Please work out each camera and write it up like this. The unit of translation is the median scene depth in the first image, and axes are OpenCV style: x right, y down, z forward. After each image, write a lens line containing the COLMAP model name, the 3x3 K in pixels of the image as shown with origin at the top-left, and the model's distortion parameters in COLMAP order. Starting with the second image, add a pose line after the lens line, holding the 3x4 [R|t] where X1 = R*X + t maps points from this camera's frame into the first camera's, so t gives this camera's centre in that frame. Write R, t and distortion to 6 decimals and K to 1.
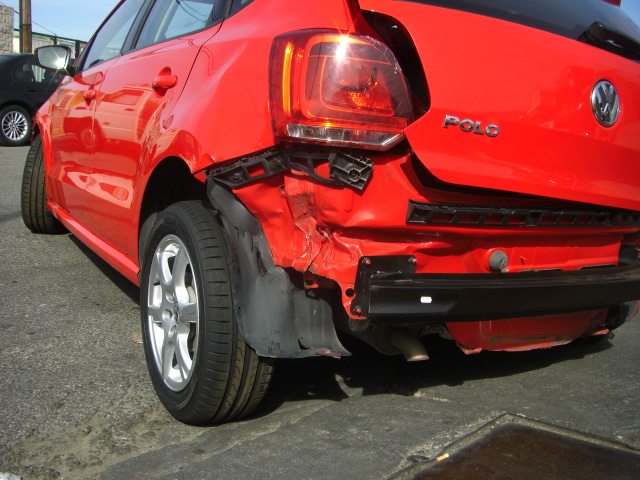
lens RADIAL K [[729.6, 0, 314.6], [0, 729.6, 245.1], [0, 0, 1]] dist [-0.154720, 0.000000]
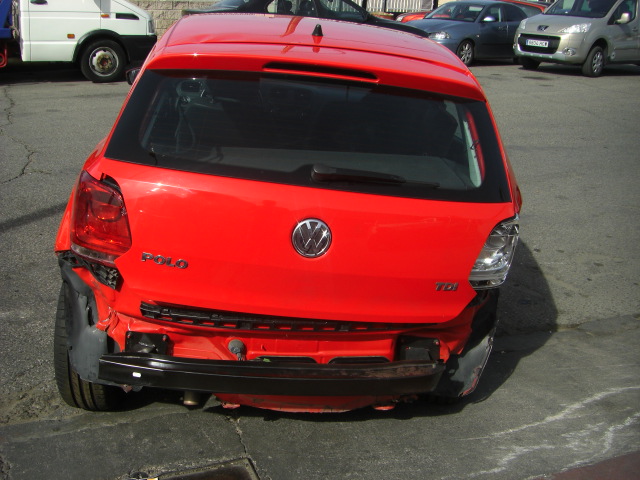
lens RADIAL K [[729.6, 0, 325.0], [0, 729.6, 244.7], [0, 0, 1]] dist [-0.154720, 0.000000]
pose [[0.903722, 0.130908, -0.407614, 0.927367], [-0.071896, 0.984989, 0.156934, -0.382328], [0.422039, -0.112519, 0.899568, -0.075027]]
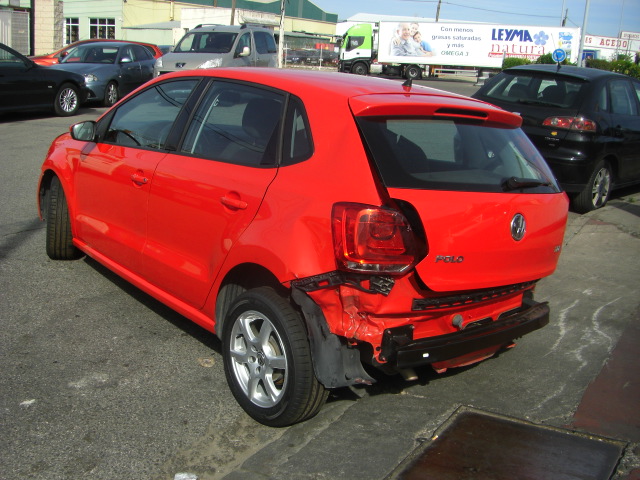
lens RADIAL K [[729.6, 0, 316.3], [0, 729.6, 245.4], [0, 0, 1]] dist [-0.154720, 0.000000]
pose [[0.985253, -0.048823, 0.163993, -0.357916], [0.032809, 0.994549, 0.098977, -0.345554], [-0.167931, -0.092137, 0.981484, -0.630056]]
